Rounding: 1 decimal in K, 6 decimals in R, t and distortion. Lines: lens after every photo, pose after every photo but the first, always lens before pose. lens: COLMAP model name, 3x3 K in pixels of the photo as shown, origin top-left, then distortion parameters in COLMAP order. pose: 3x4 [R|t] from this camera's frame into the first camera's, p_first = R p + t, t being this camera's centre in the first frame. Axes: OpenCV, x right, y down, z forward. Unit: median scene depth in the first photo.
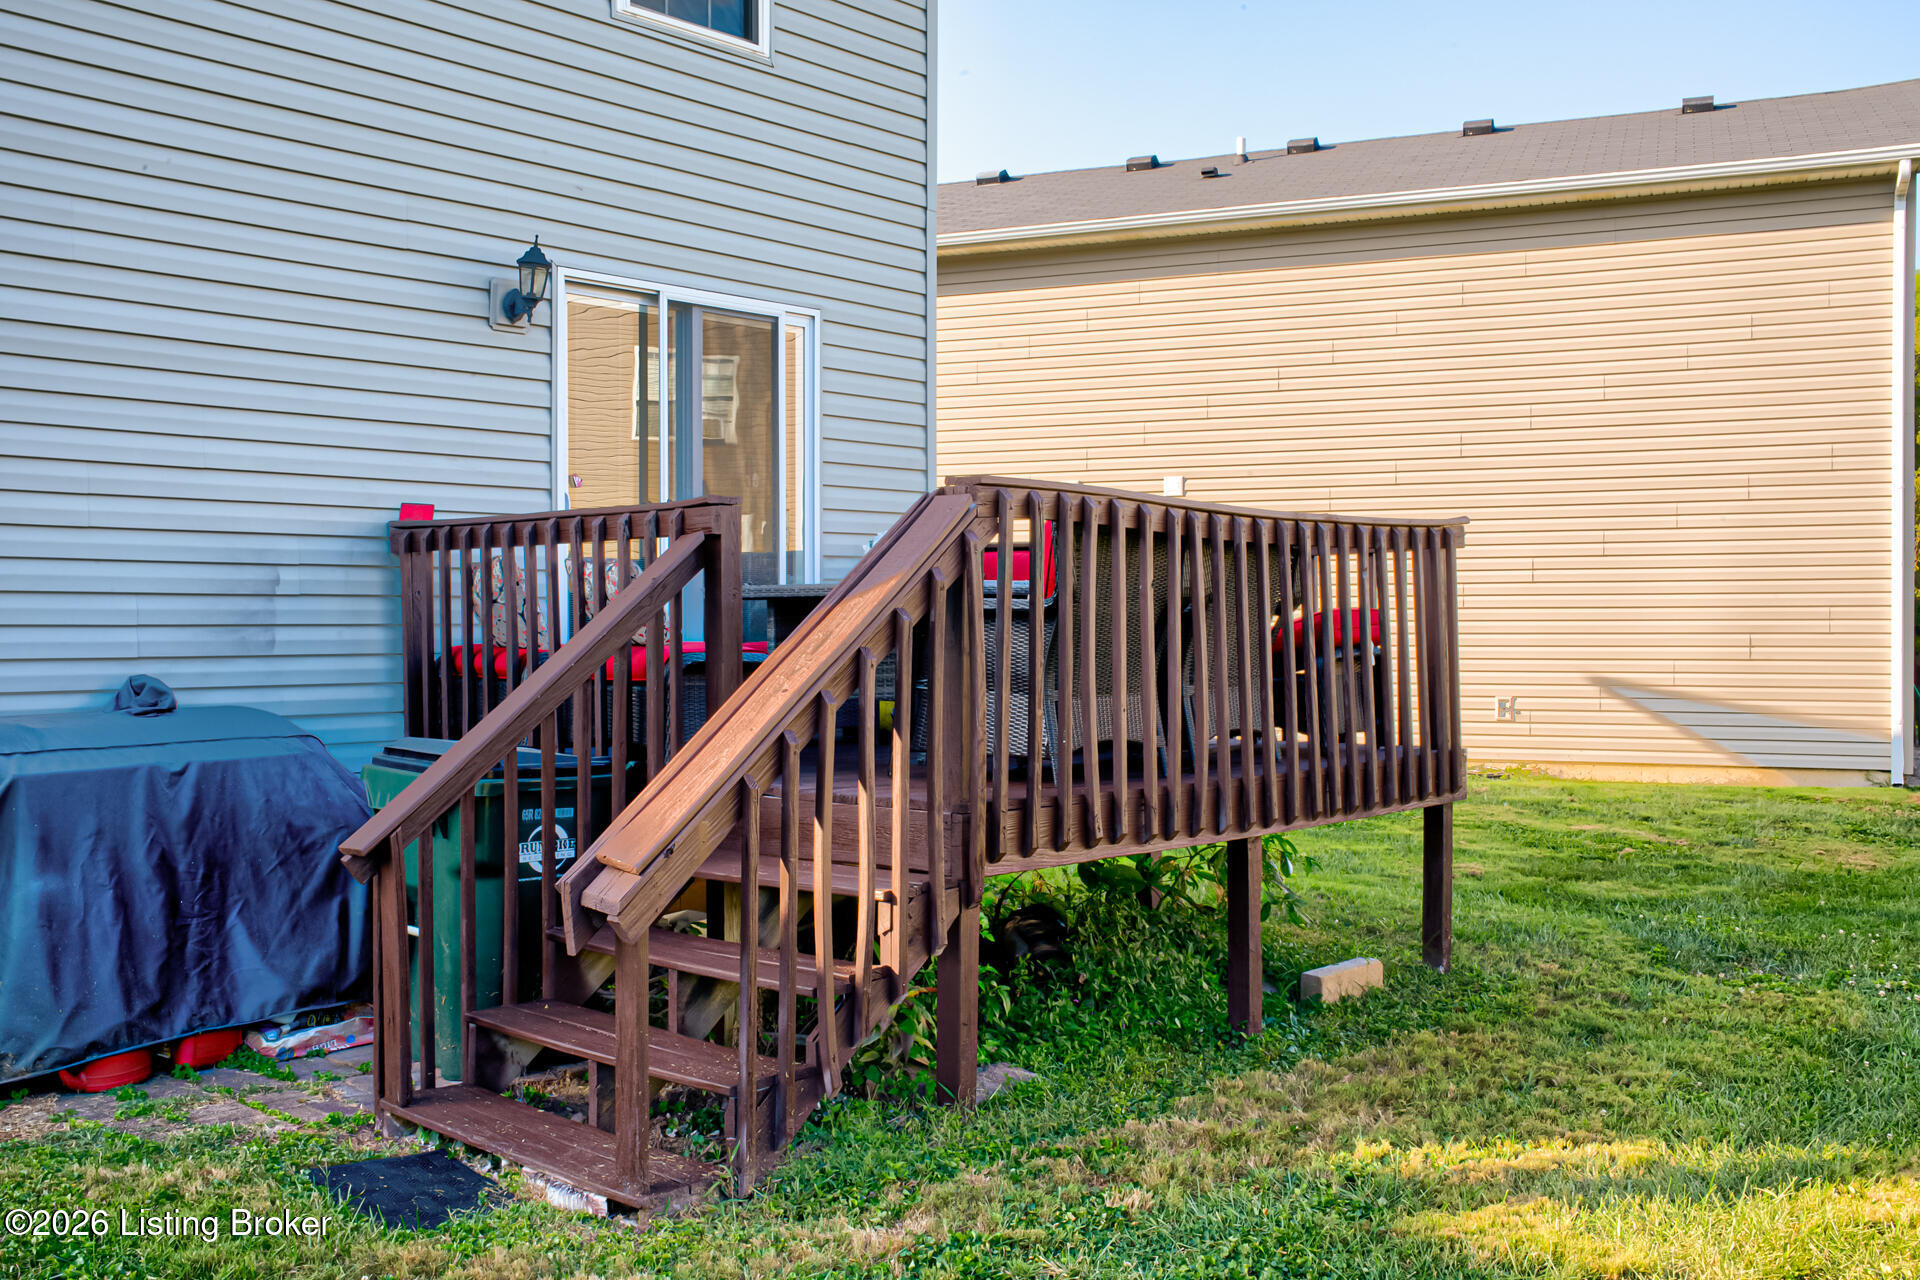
lens RADIAL K [[1678.4, 0, 957.3], [0, 1678.4, 636.8], [0, 0, 1]] dist [-0.000822, 0.000034]
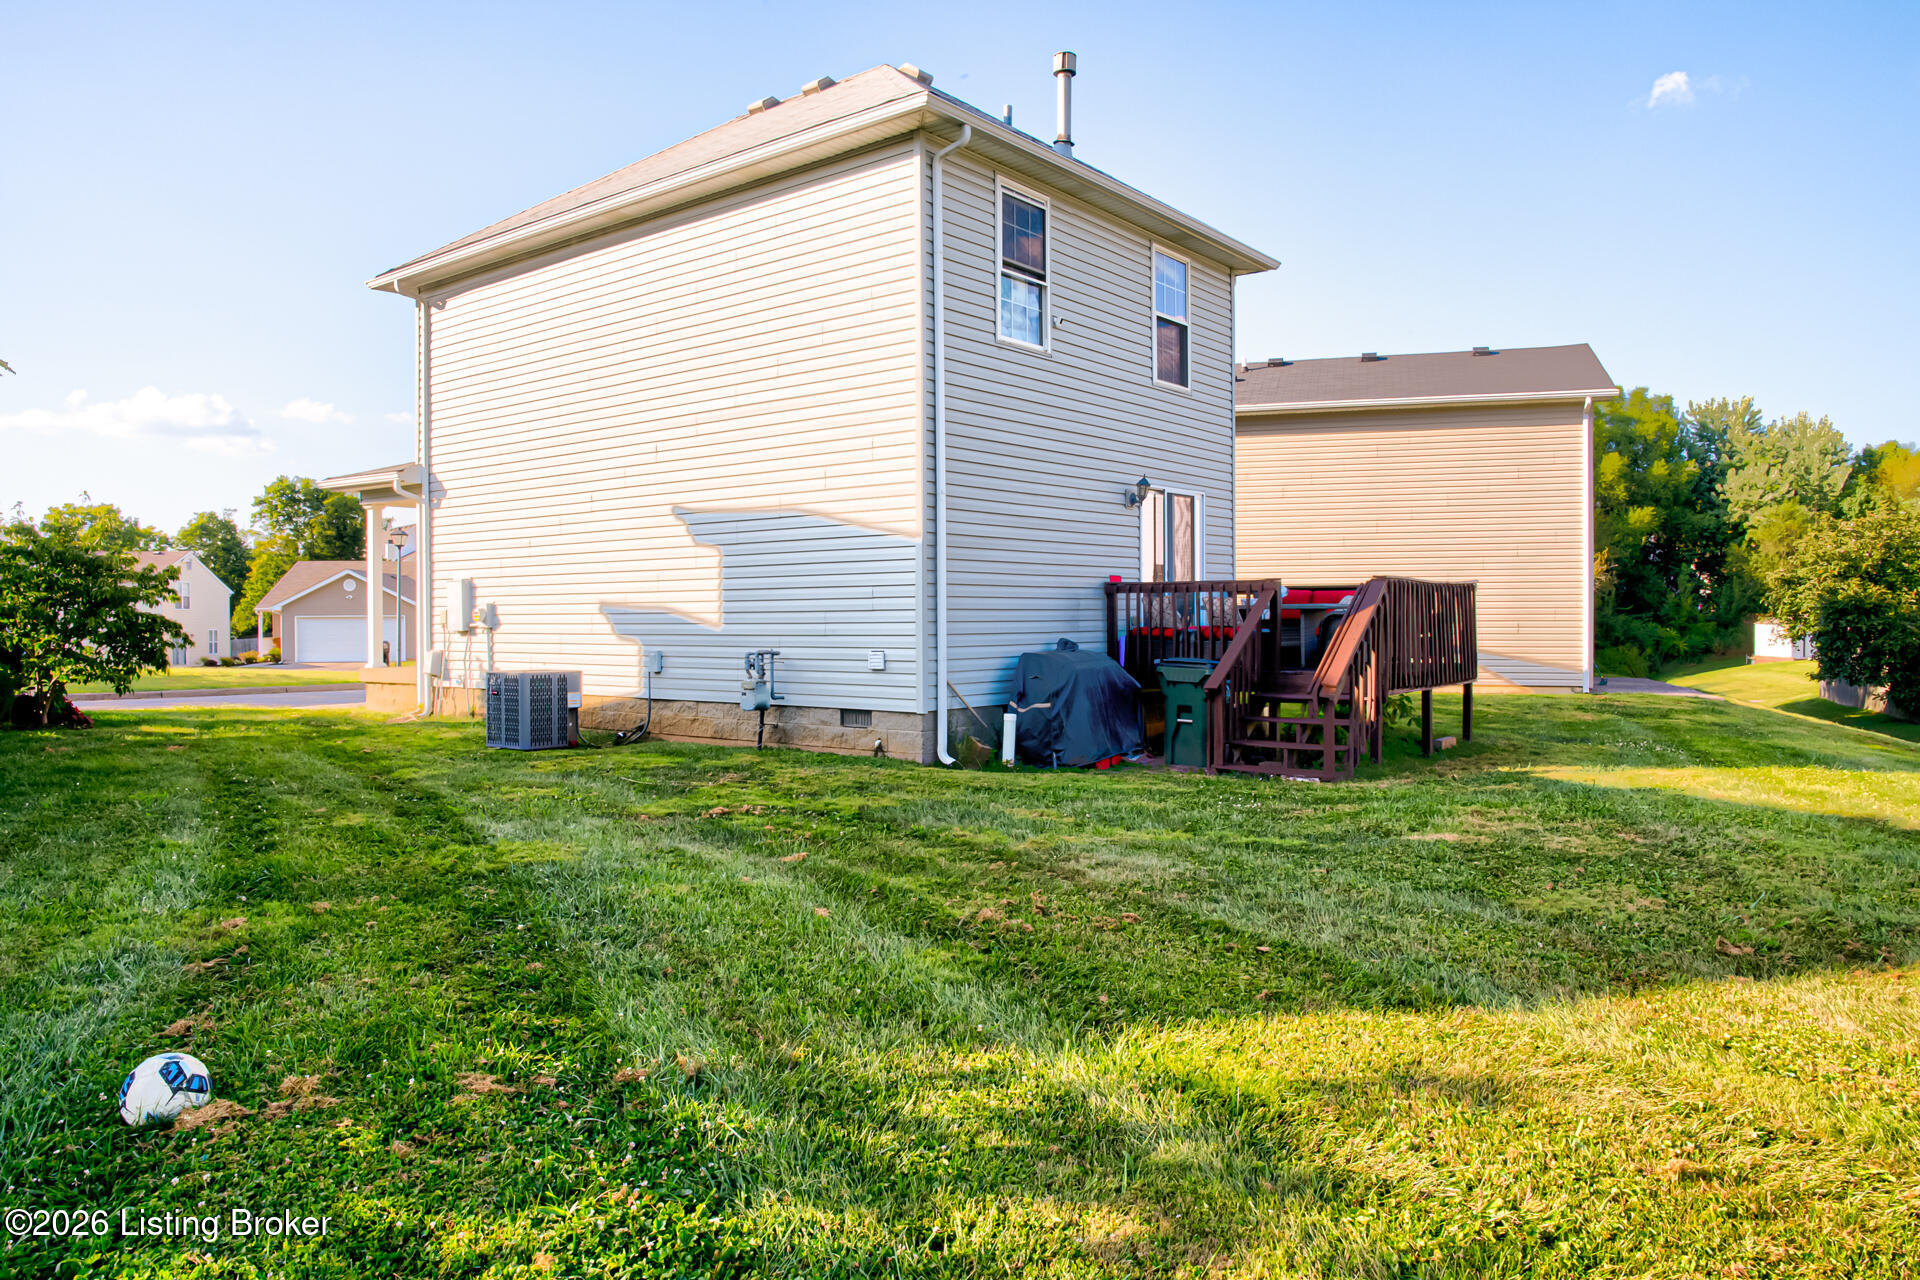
lens RADIAL K [[1291.1, 0, 962.5], [0, 1291.1, 635.8], [0, 0, 1]] dist [0.001838, 0.001730]
pose [[0.993703, 0.000271, 0.112046, -0.768111], [-0.001432, 0.999946, 0.010282, -0.001590], [-0.112037, -0.010378, 0.993650, -1.014108]]
